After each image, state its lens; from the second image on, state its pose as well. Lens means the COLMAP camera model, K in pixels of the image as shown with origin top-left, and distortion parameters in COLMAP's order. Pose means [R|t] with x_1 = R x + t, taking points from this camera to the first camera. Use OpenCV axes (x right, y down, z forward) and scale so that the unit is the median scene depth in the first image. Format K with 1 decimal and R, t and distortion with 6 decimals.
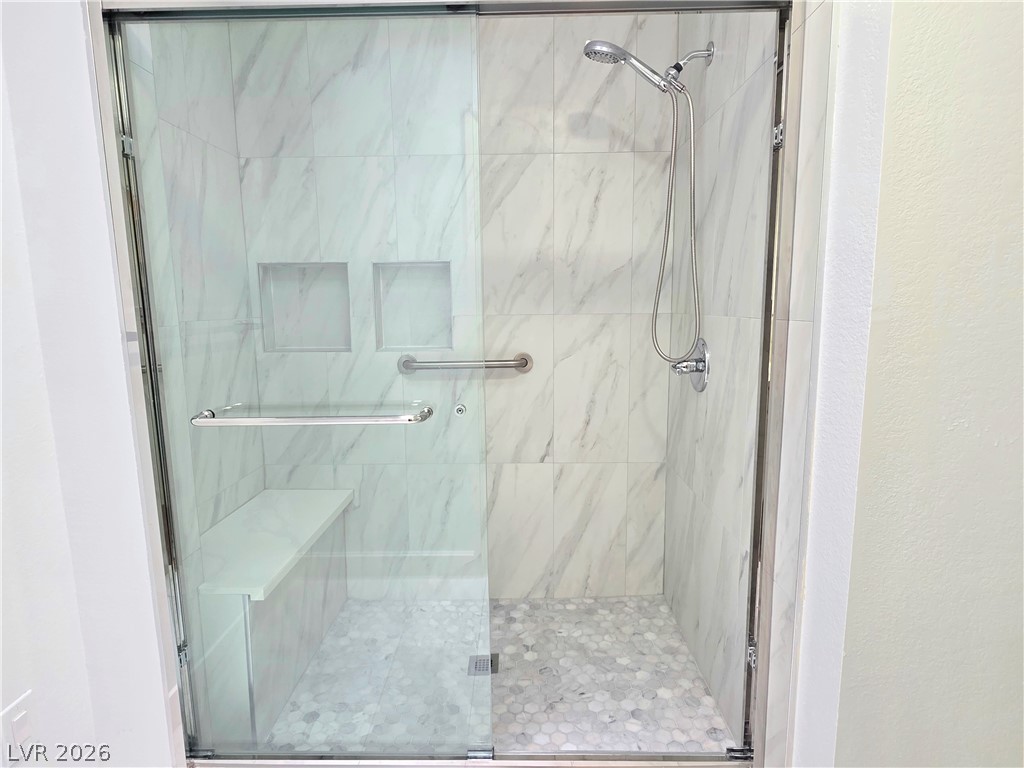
lens RADIAL K [[537.8, 0, 512.0], [0, 537.8, 384.0], [0, 0, 1]] dist [-0.000192, -0.000066]
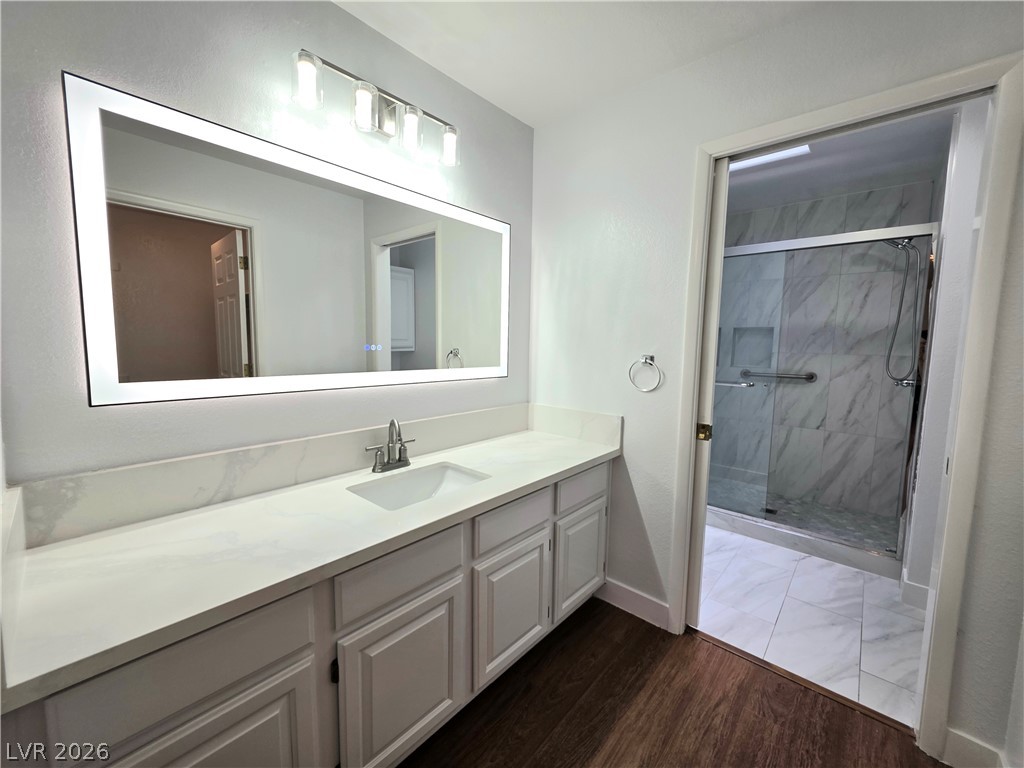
lens RADIAL K [[412.4, 0, 509.2], [0, 412.4, 383.5], [0, 0, 1]] dist [0.000693, 0.000261]
pose [[0.753745, 0.091462, -0.650772, 0.176245], [-0.119218, 0.992867, 0.001460, 0.115352], [0.646263, 0.076483, 0.759272, -0.892418]]
